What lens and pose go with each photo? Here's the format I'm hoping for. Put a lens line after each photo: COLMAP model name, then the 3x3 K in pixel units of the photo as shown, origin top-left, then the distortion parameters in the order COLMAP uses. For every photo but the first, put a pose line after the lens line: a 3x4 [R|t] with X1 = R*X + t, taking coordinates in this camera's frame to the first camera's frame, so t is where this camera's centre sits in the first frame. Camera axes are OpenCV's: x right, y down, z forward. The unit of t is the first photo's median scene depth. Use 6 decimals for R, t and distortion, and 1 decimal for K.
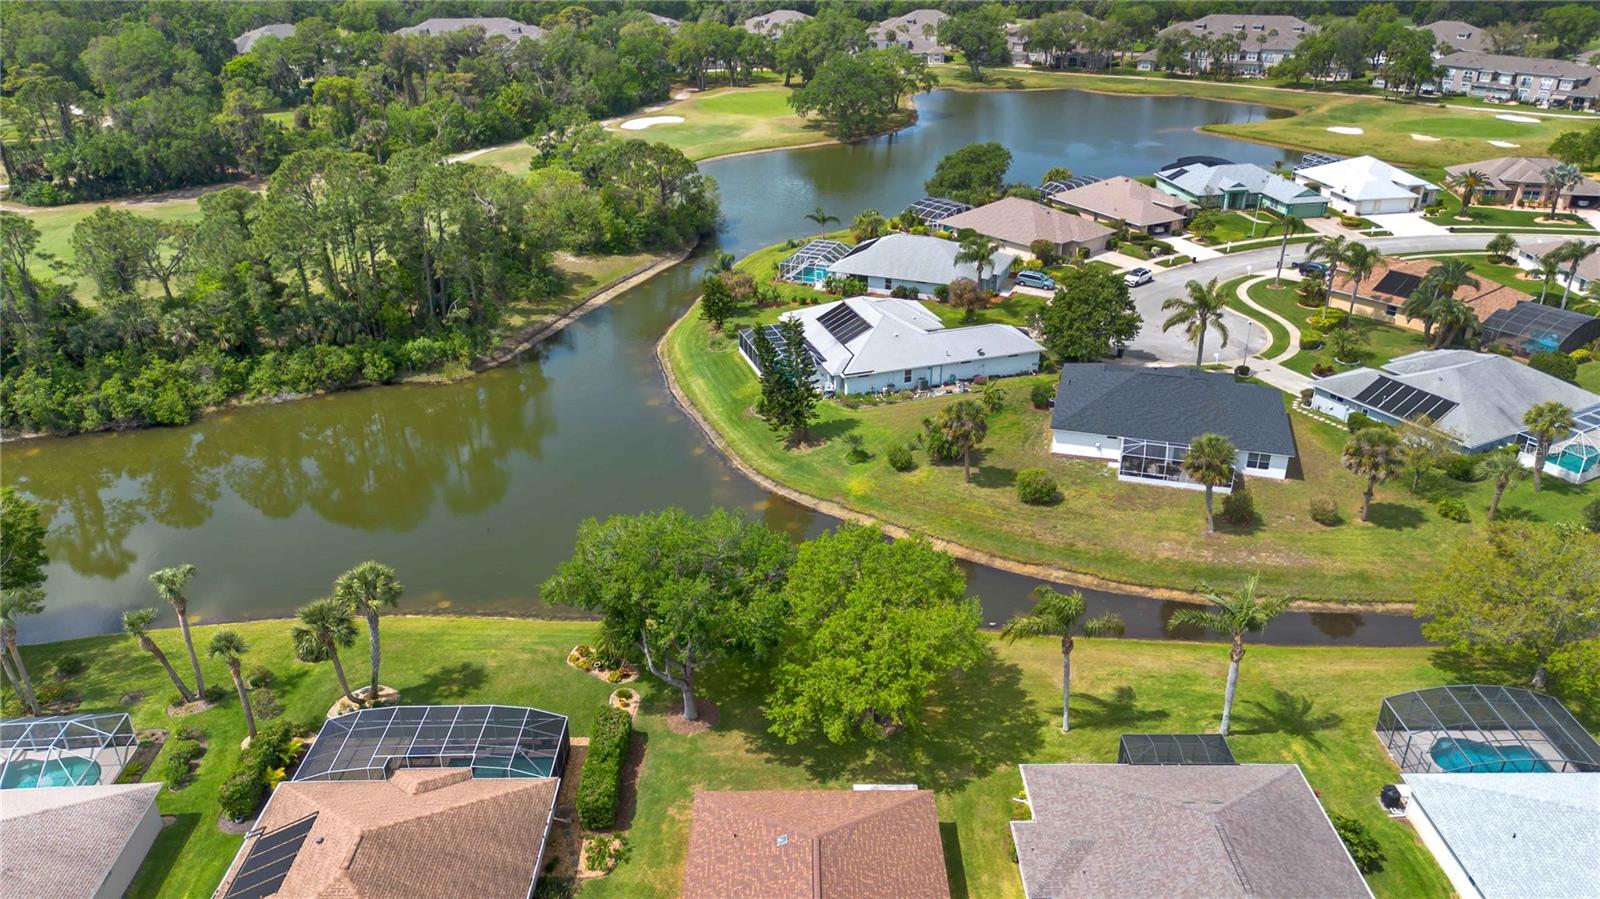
lens RADIAL K [[1137.1, 0, 791.7], [0, 1137.1, 456.0], [0, 0, 1]] dist [0.045589, -0.037820]
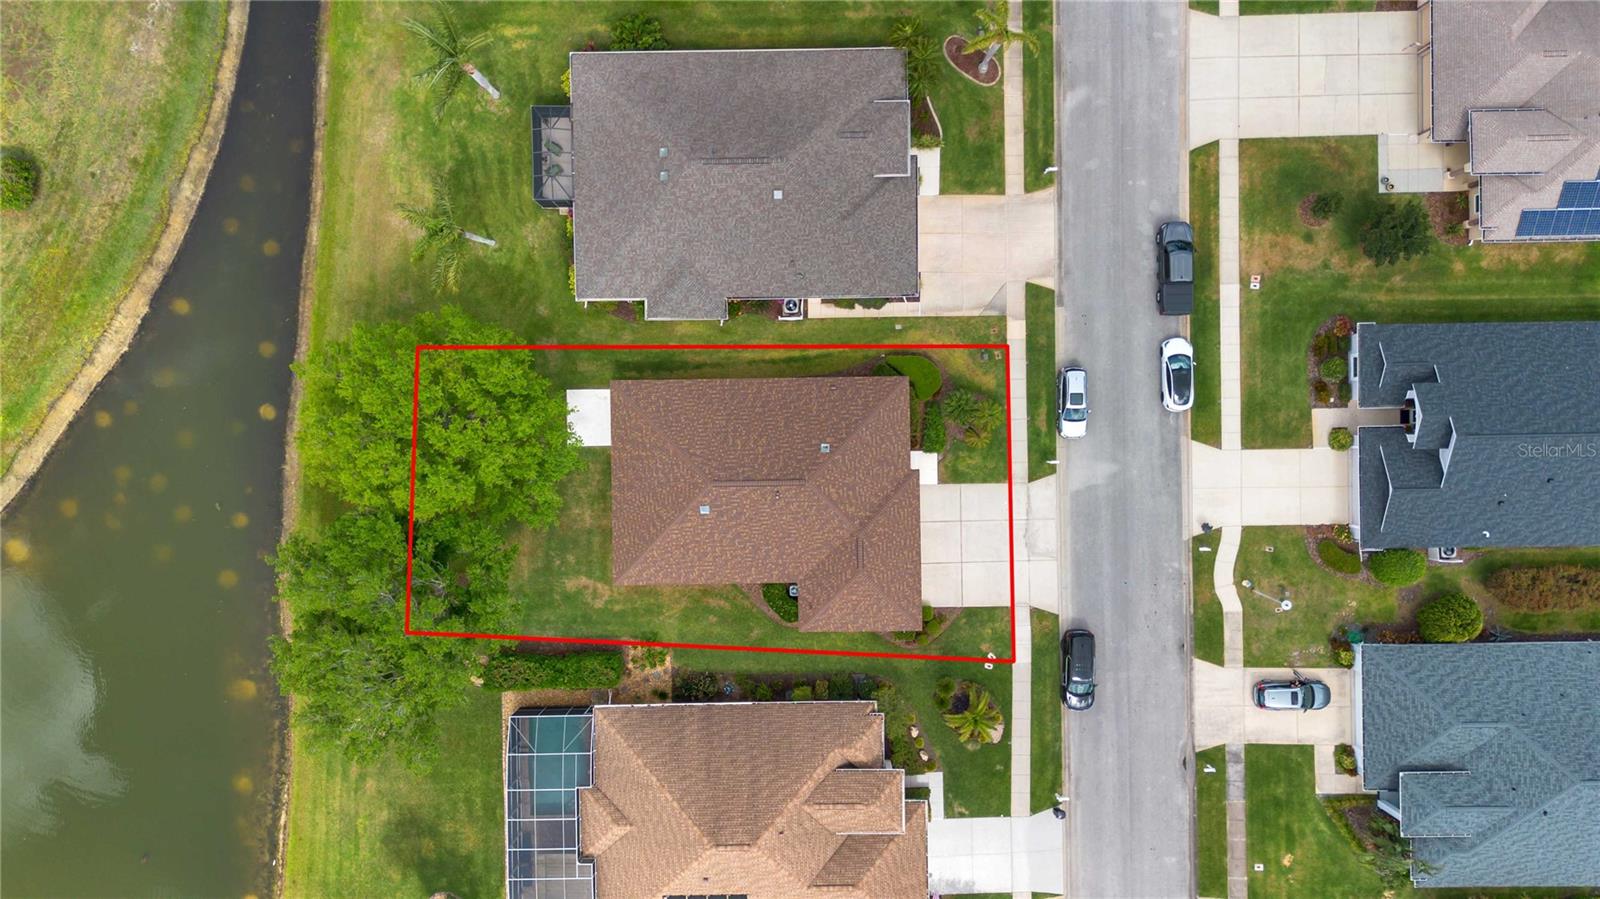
lens RADIAL K [[1137.1, 0, 799.2], [0, 1137.1, 447.9], [0, 0, 1]] dist [0.045589, -0.037820]
pose [[-0.015259, -0.999873, -0.004515, 0.028754], [0.437878, -0.010742, 0.898970, -0.330635], [-0.898905, 0.011741, 0.437986, 0.161281]]
